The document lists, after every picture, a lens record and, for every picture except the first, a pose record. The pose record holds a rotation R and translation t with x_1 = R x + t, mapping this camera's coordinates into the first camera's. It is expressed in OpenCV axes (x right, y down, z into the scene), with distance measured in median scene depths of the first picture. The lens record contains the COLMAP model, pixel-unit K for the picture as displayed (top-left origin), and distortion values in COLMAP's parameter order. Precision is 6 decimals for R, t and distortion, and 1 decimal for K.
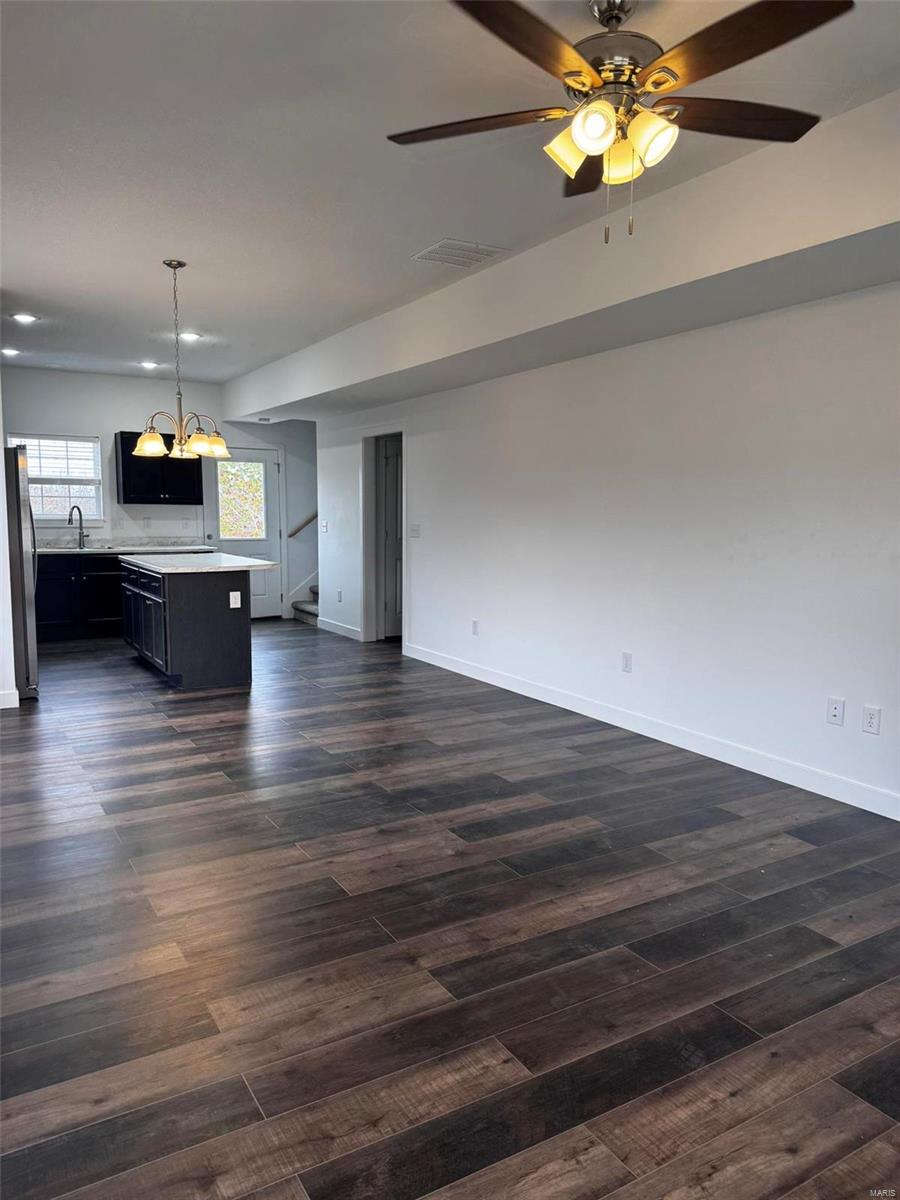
lens RADIAL K [[833.6, 0, 445.2], [0, 833.6, 603.7], [0, 0, 1]] dist [0.107619, -0.134811]
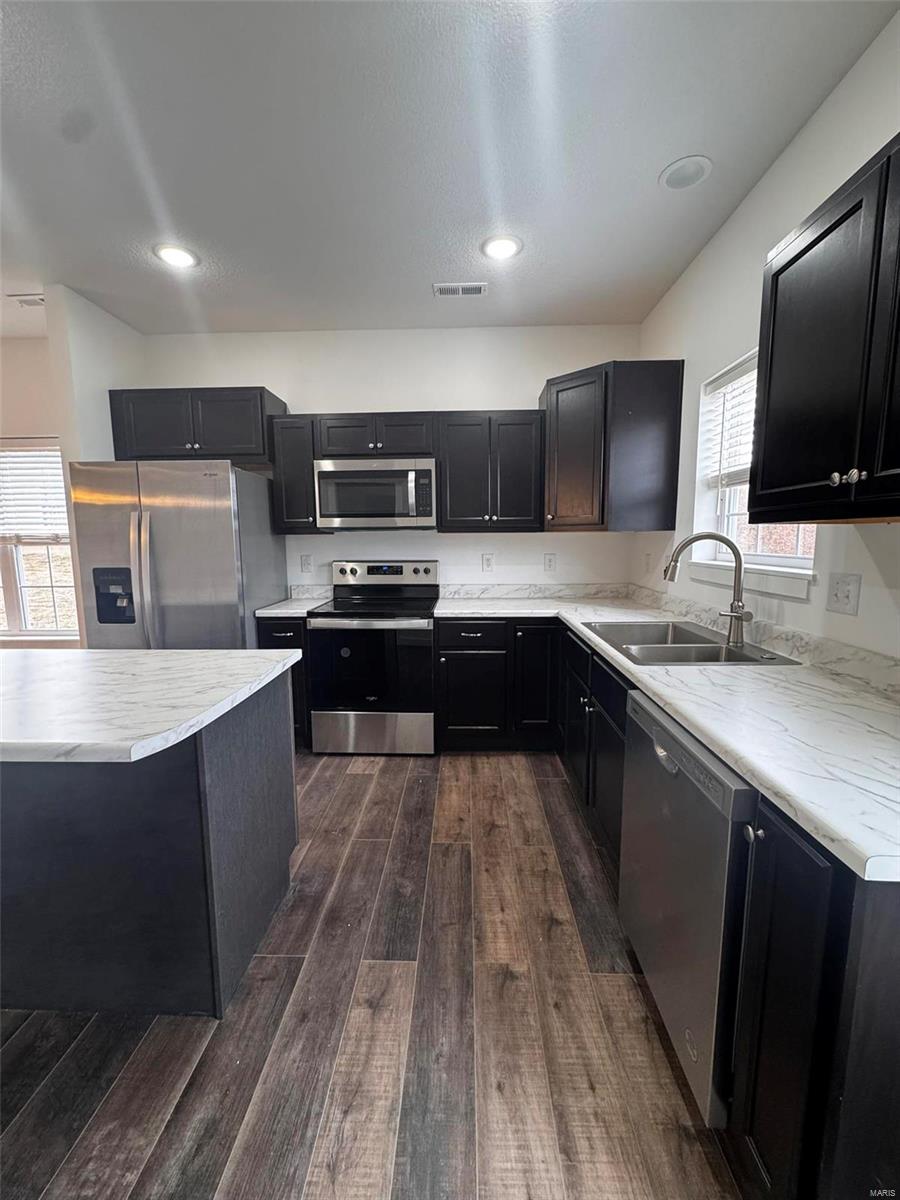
lens RADIAL K [[477.8, 0, 451.8], [0, 477.8, 598.7], [0, 0, 1]] dist [-0.002395, 0.000377]
pose [[-0.531761, 0.099953, -0.840975, -0.408237], [-0.095312, 0.979639, 0.176702, -0.241816], [0.841514, 0.174118, -0.511407, 2.163796]]
